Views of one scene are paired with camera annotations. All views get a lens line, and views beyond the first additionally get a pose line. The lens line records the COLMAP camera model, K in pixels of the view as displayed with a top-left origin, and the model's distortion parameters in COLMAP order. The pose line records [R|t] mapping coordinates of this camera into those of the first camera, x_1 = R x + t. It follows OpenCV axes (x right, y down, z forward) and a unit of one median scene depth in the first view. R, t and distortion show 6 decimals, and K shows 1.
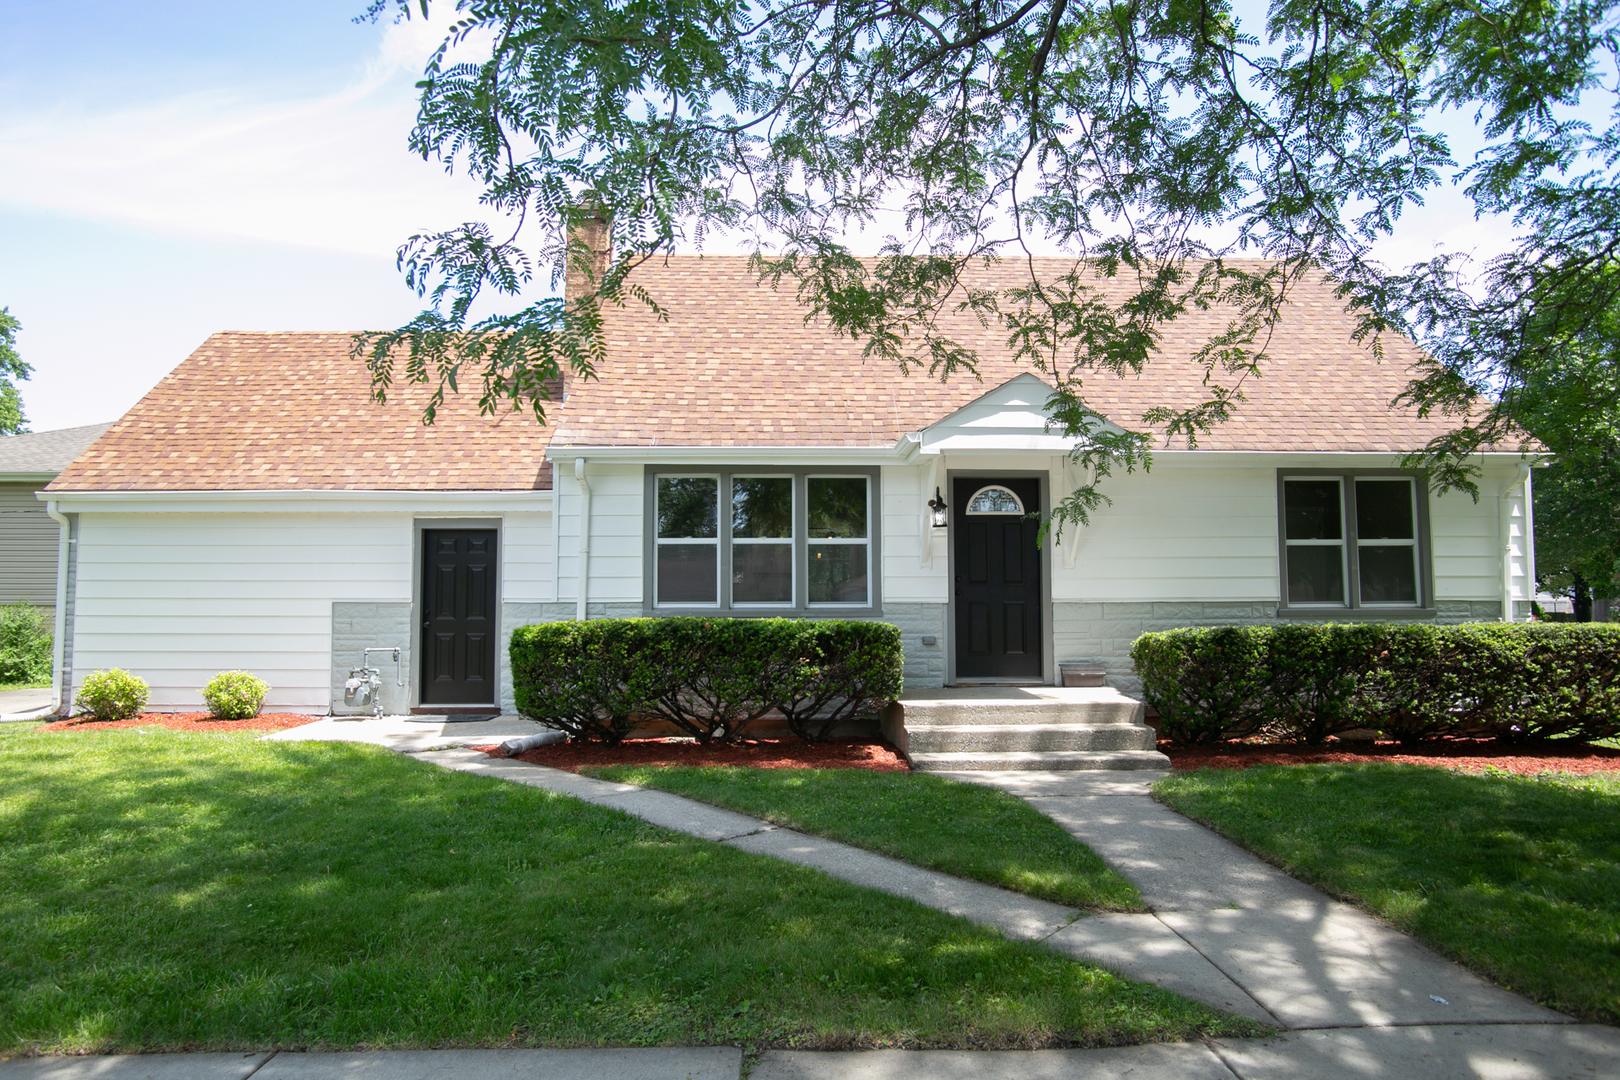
lens RADIAL K [[942.9, 0, 810.0], [0, 942.9, 540.0], [0, 0, 1]] dist [-0.000405, 0.000831]
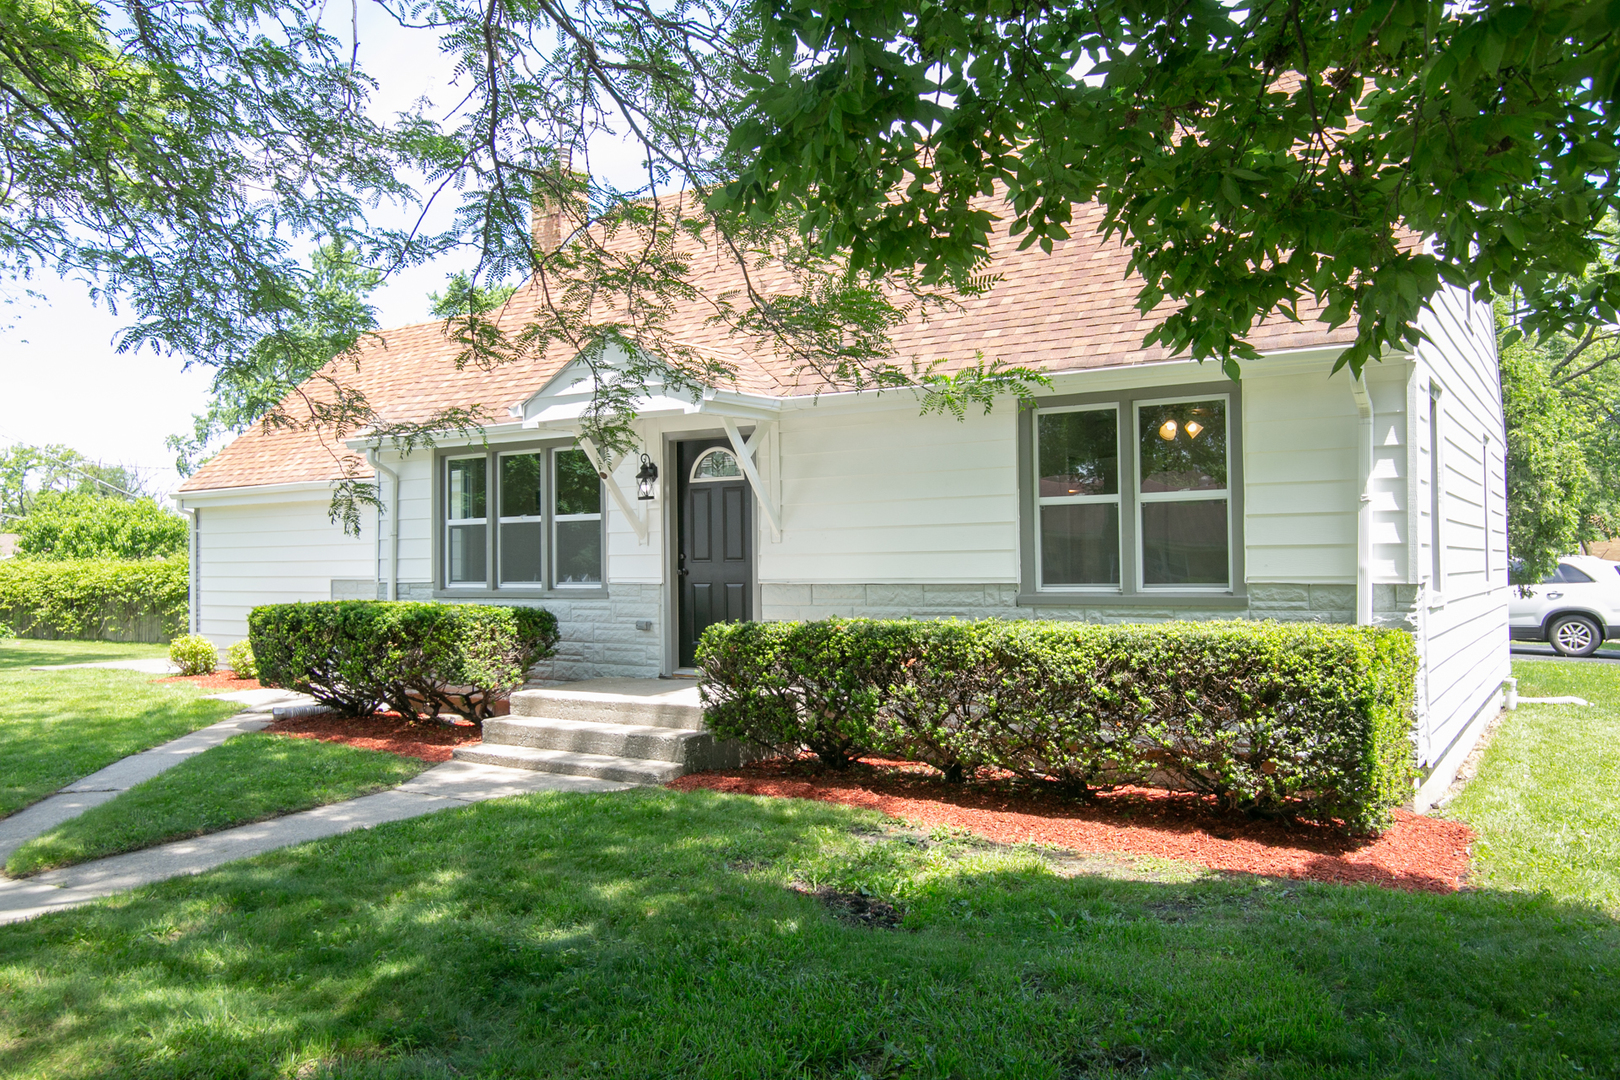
lens RADIAL K [[1190.4, 0, 810.0], [0, 1190.4, 540.0], [0, 0, 1]] dist [-0.002191, -0.000398]
pose [[0.817918, -0.016354, -0.575102, 0.903914], [0.050146, 0.997818, 0.042943, -0.016289], [0.573145, -0.063963, 0.816954, 0.161643]]
